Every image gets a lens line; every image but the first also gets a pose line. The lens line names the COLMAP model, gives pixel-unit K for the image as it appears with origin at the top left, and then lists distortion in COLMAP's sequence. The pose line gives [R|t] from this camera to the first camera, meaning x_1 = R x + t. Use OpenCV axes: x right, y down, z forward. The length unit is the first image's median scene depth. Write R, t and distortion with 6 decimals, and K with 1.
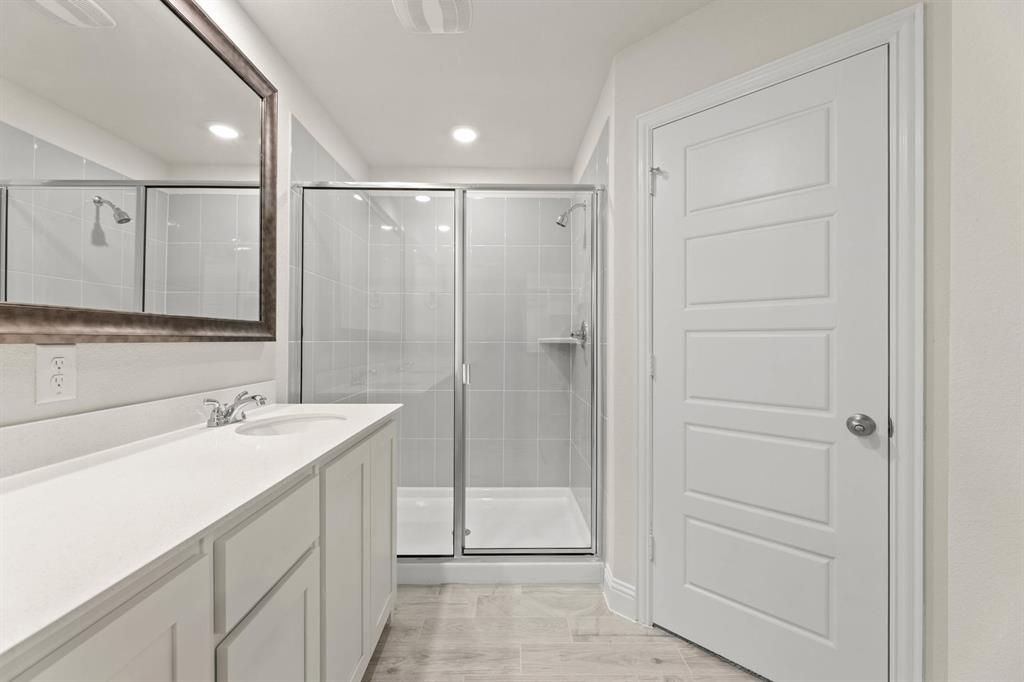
lens RADIAL K [[410.6, 0, 507.7], [0, 410.6, 339.9], [0, 0, 1]] dist [-0.000296, 0.000613]
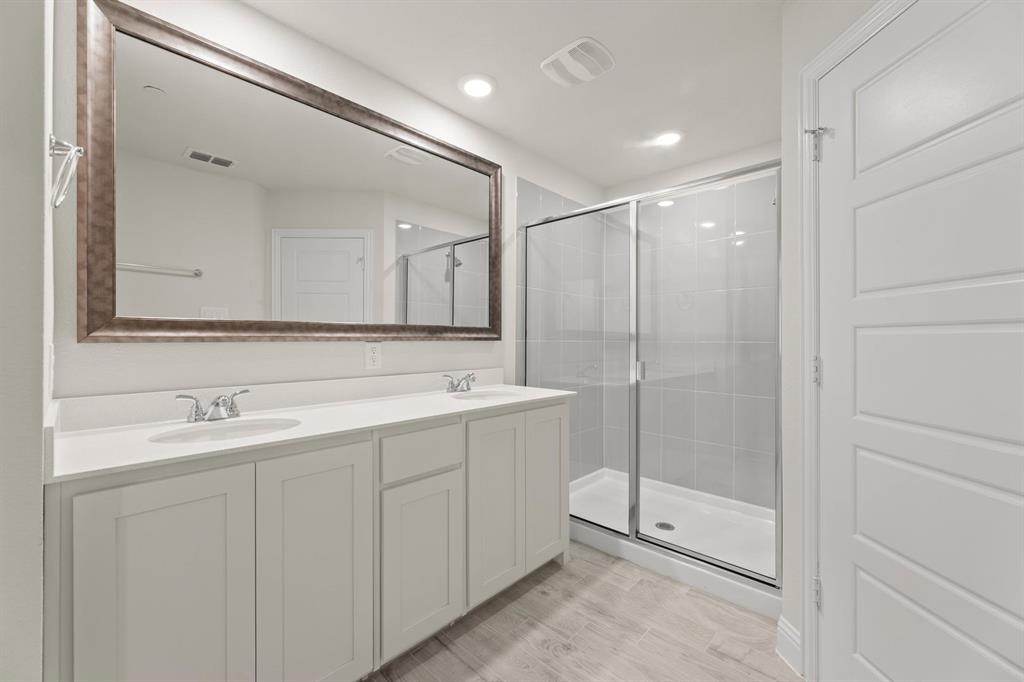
lens RADIAL K [[410.6, 0, 517.1], [0, 410.6, 339.8], [0, 0, 1]] dist [-0.000296, 0.000613]
pose [[0.724804, -0.001674, -0.688953, 0.487258], [0.000910, 0.999999, -0.001473, 0.002884], [0.688954, 0.000440, 0.724805, -0.003989]]
